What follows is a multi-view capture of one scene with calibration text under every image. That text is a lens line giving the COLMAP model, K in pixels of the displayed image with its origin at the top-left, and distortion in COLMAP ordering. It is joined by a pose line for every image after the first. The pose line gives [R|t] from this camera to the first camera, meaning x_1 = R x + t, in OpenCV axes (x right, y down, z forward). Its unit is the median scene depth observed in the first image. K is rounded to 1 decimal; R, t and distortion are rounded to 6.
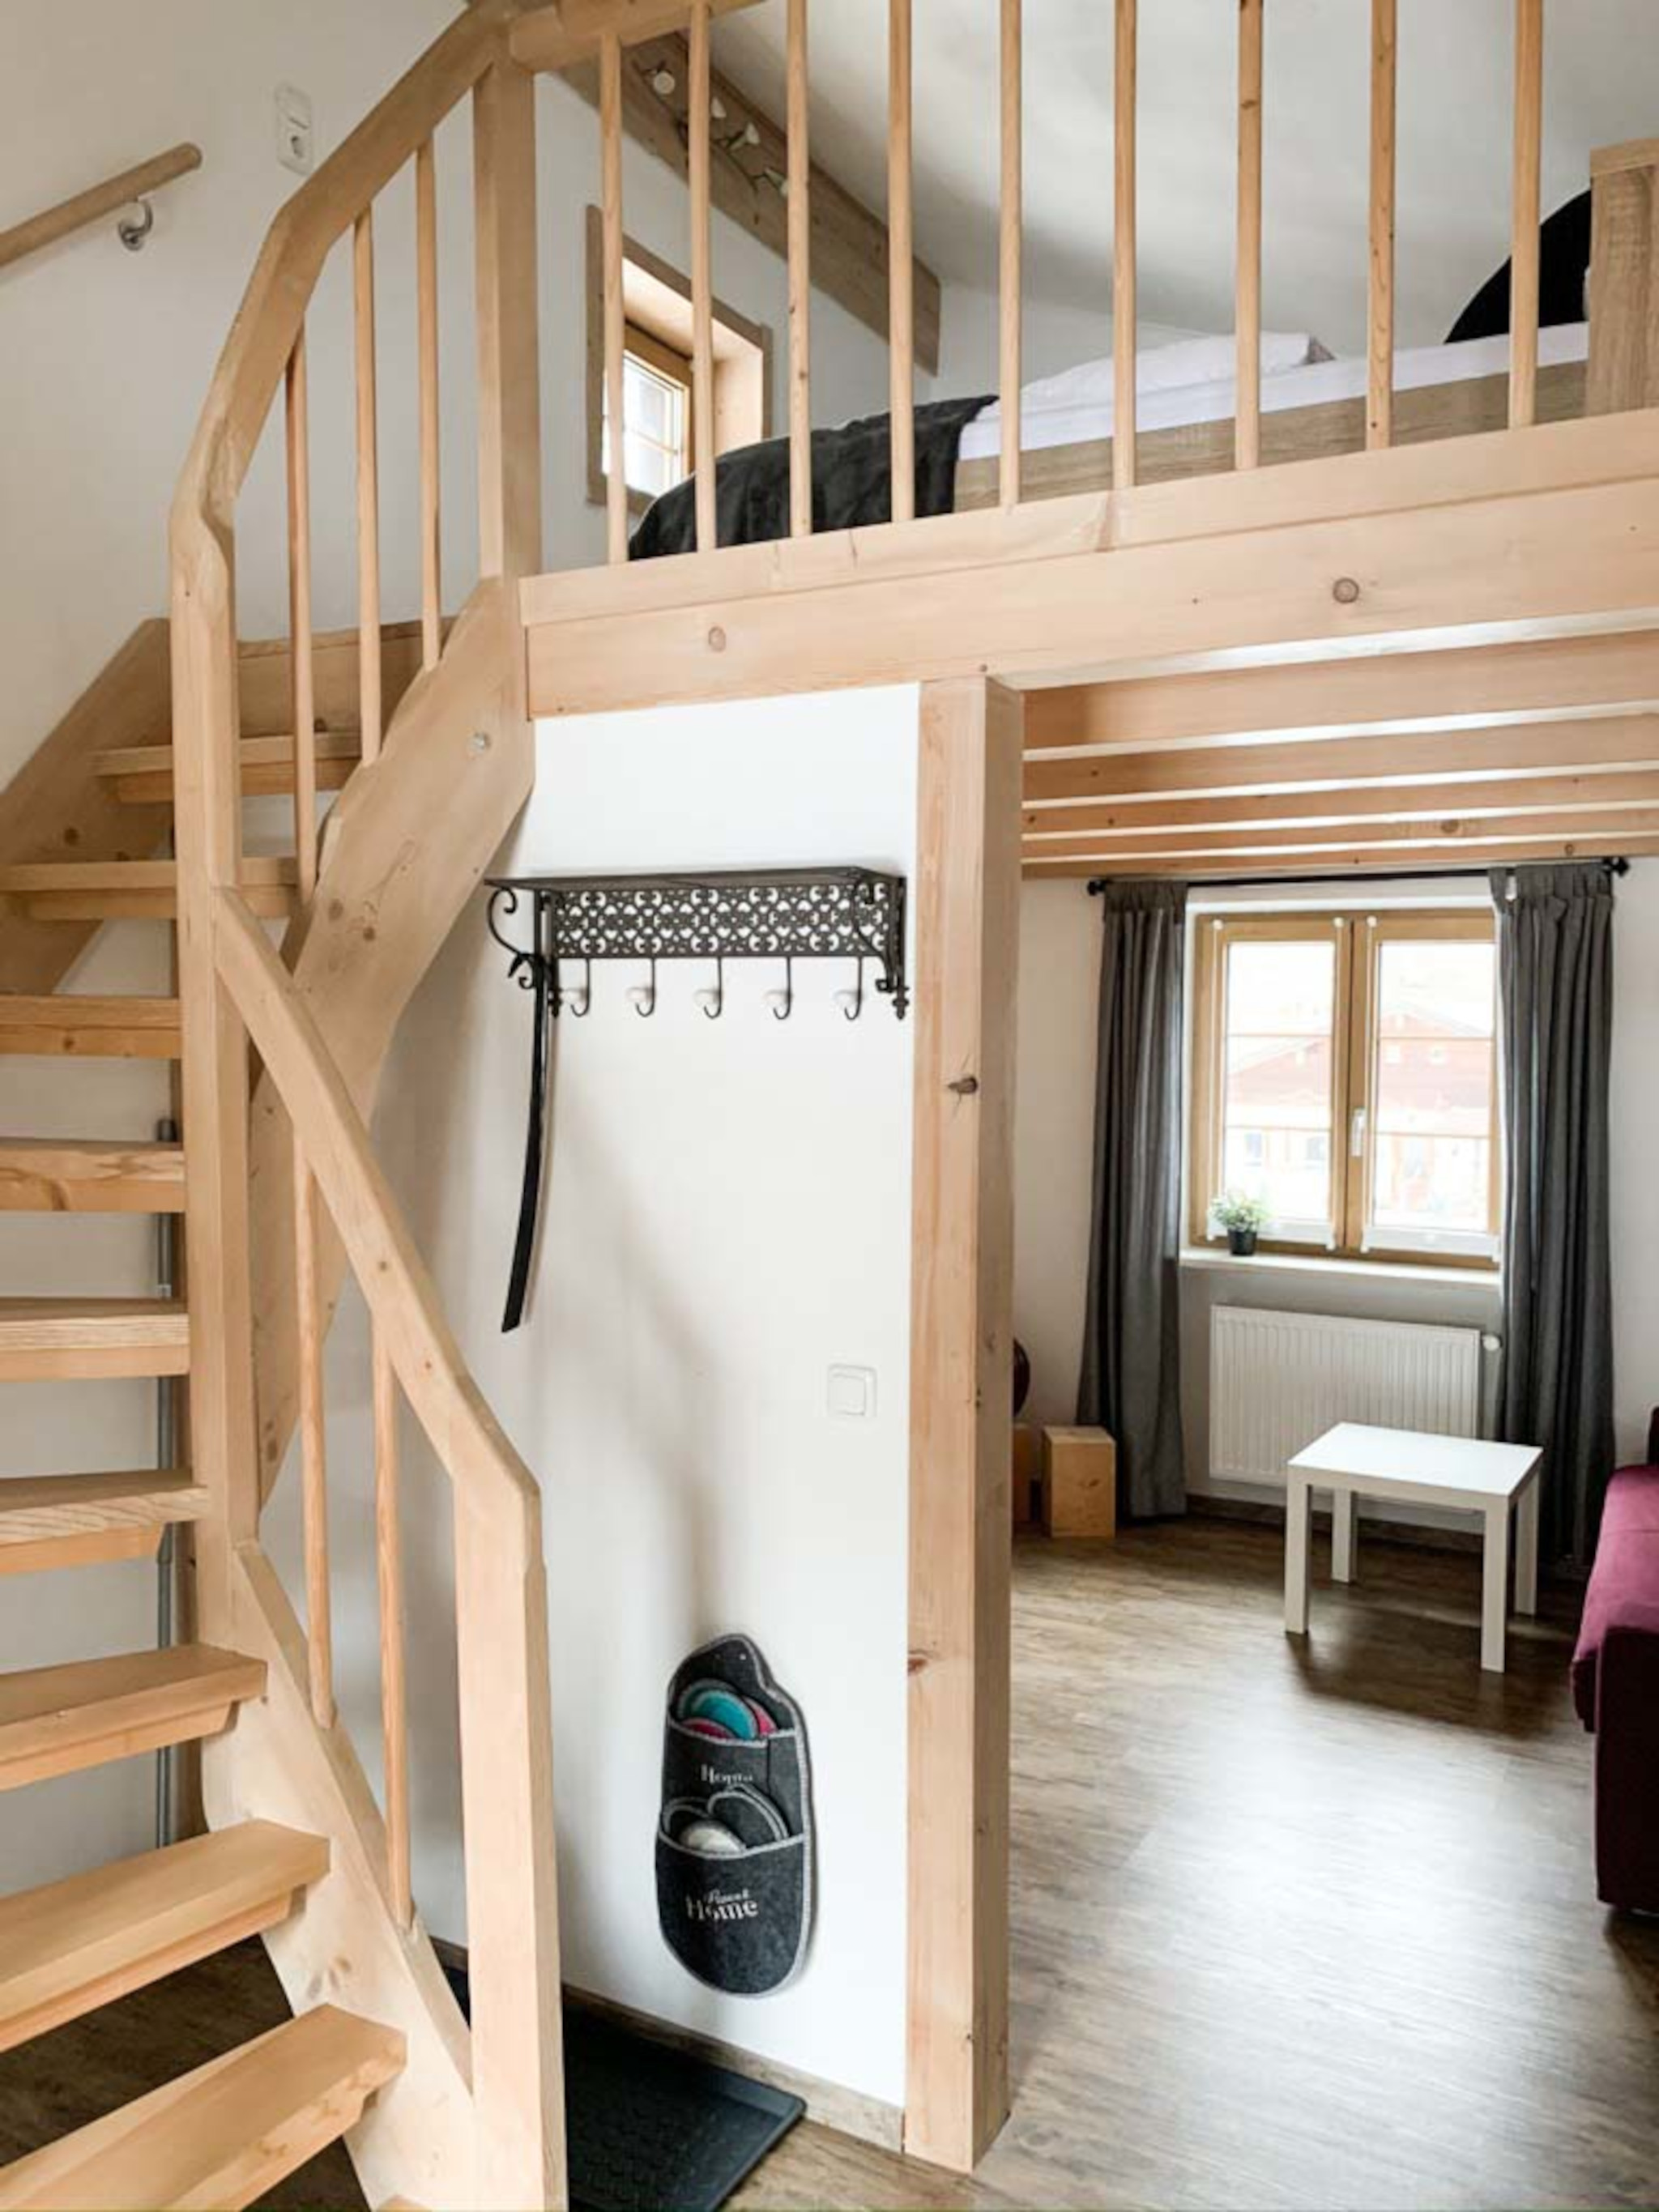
lens RADIAL K [[1684.2, 0, 813.5], [0, 1684.2, 1098.5], [0, 0, 1]] dist [0.048125, -0.071278]
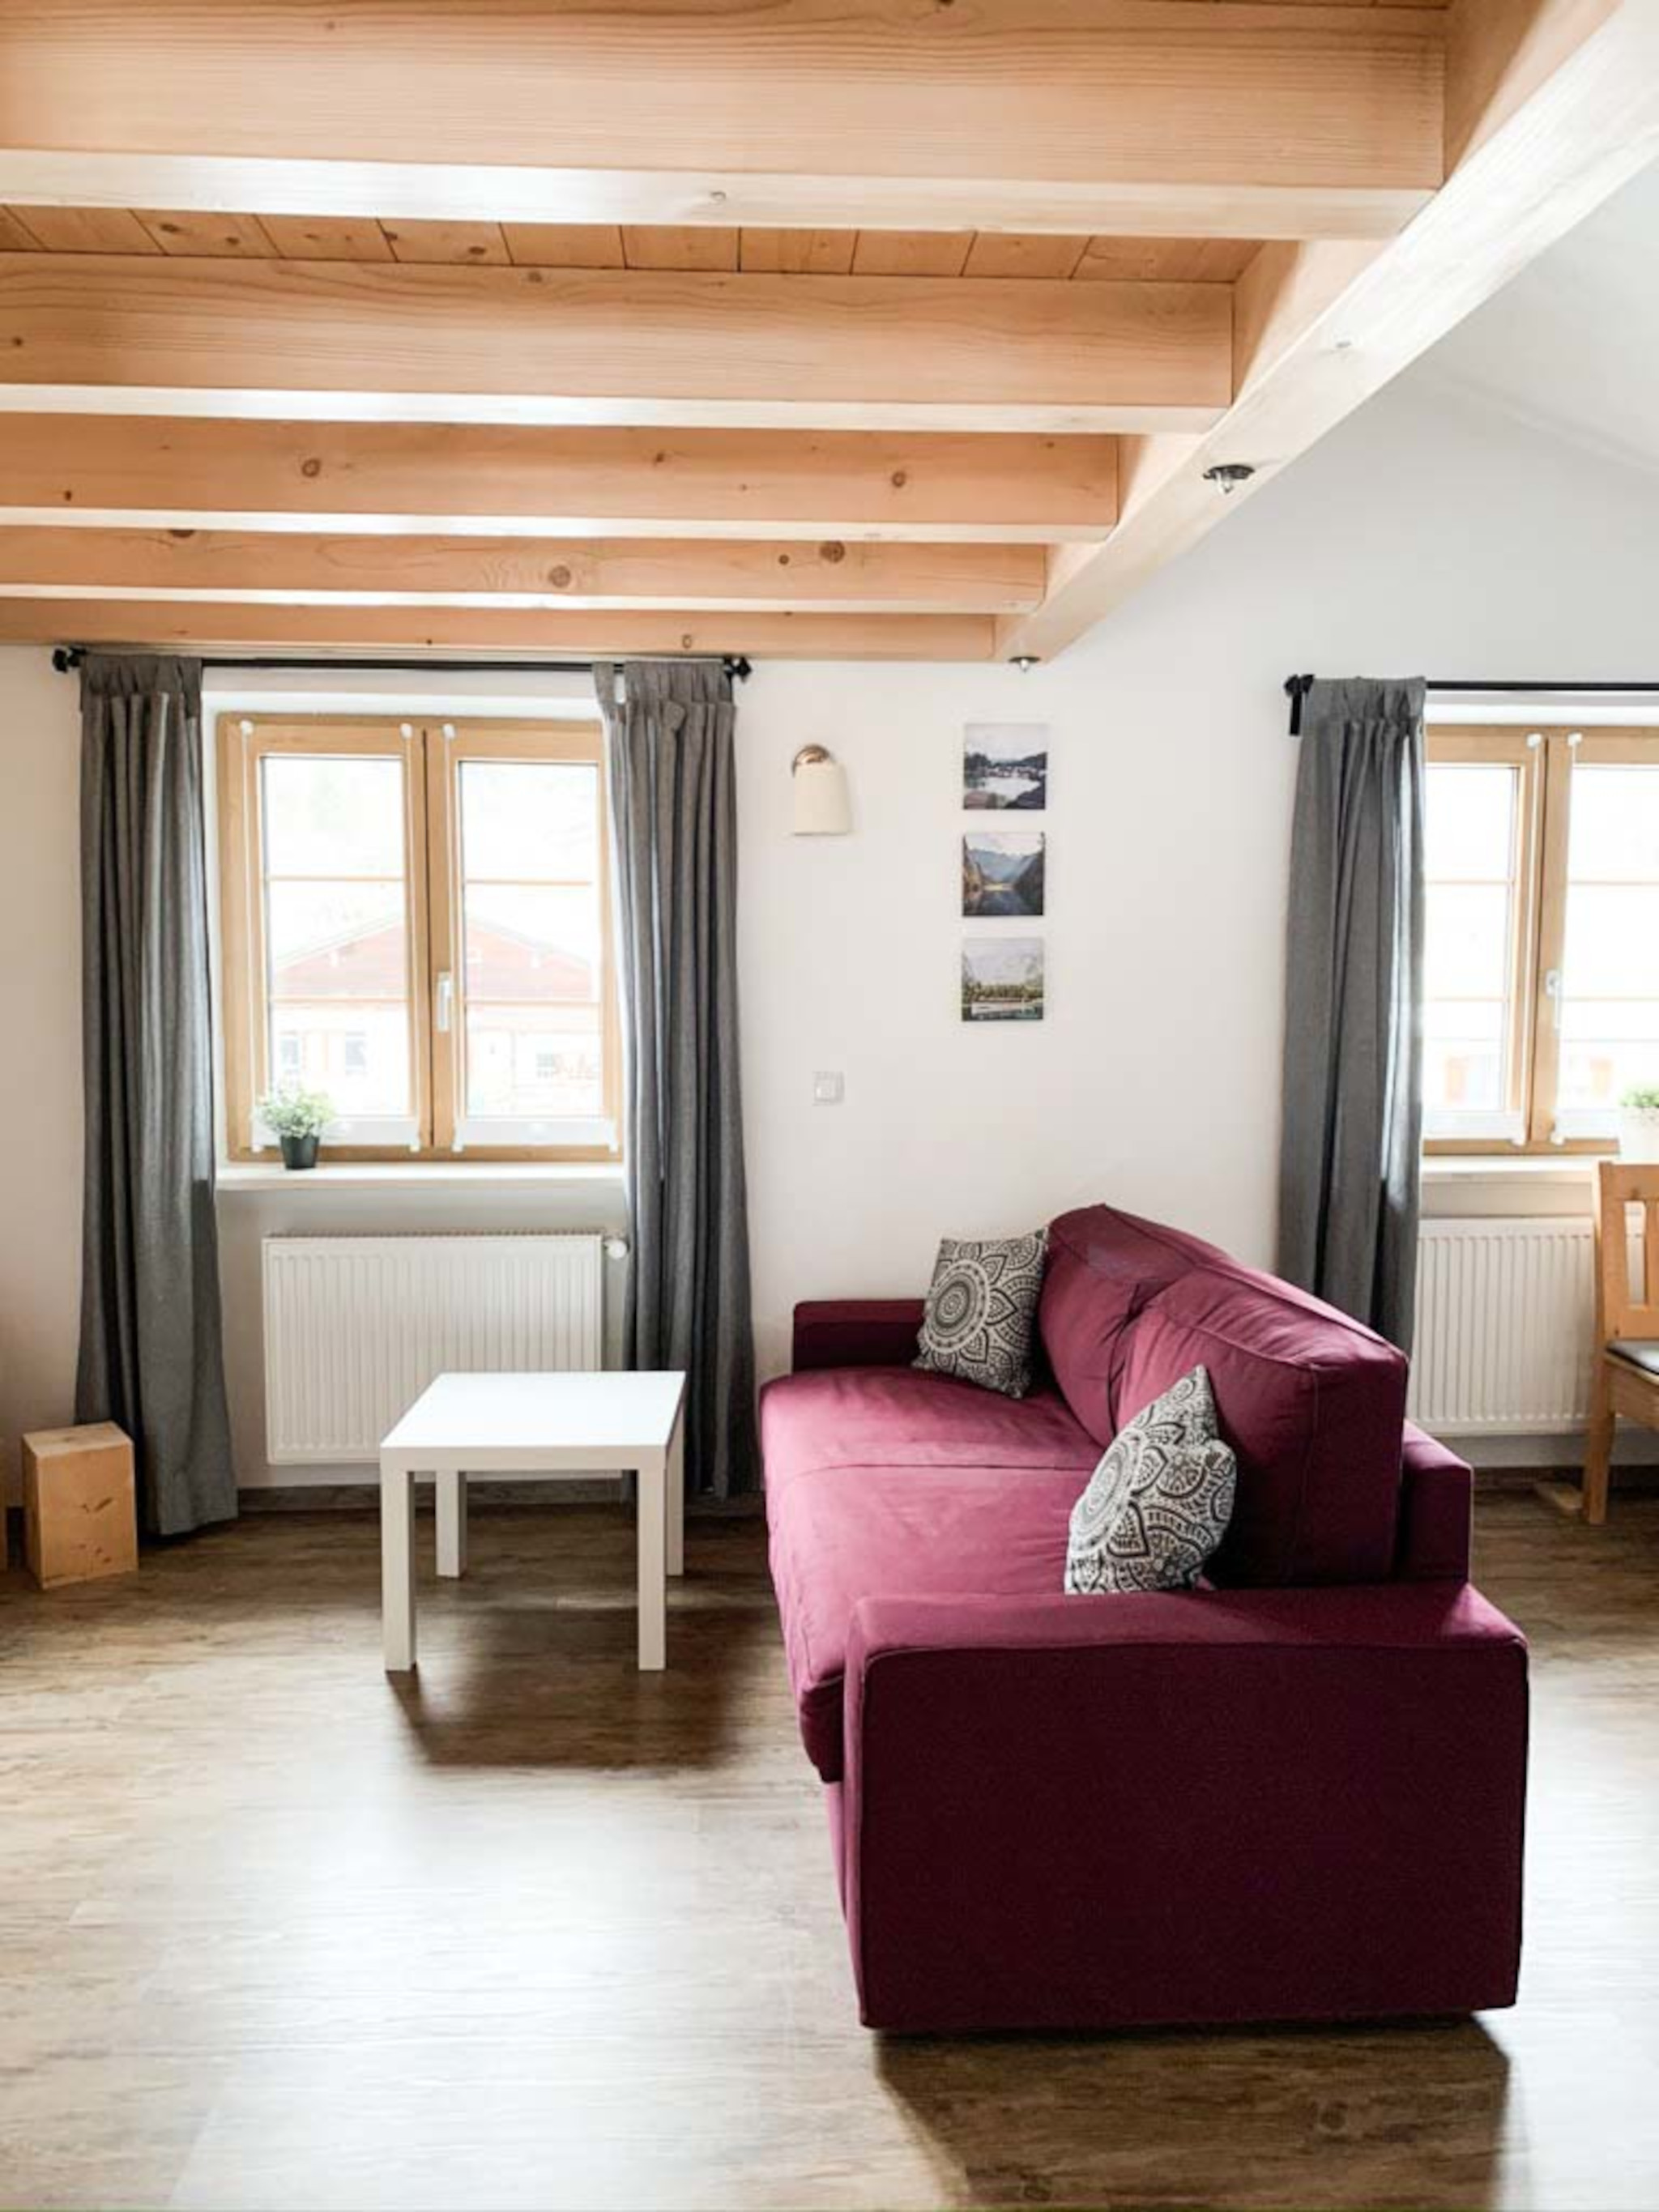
lens RADIAL K [[1665.0, 0, 834.7], [0, 1665.0, 1077.5], [0, 0, 1]] dist [0.029360, -0.045402]
pose [[0.839785, -0.048741, 0.540727, 0.057041], [0.027650, 0.998509, 0.047063, 0.025787], [-0.542215, -0.024572, 0.839881, 0.266716]]
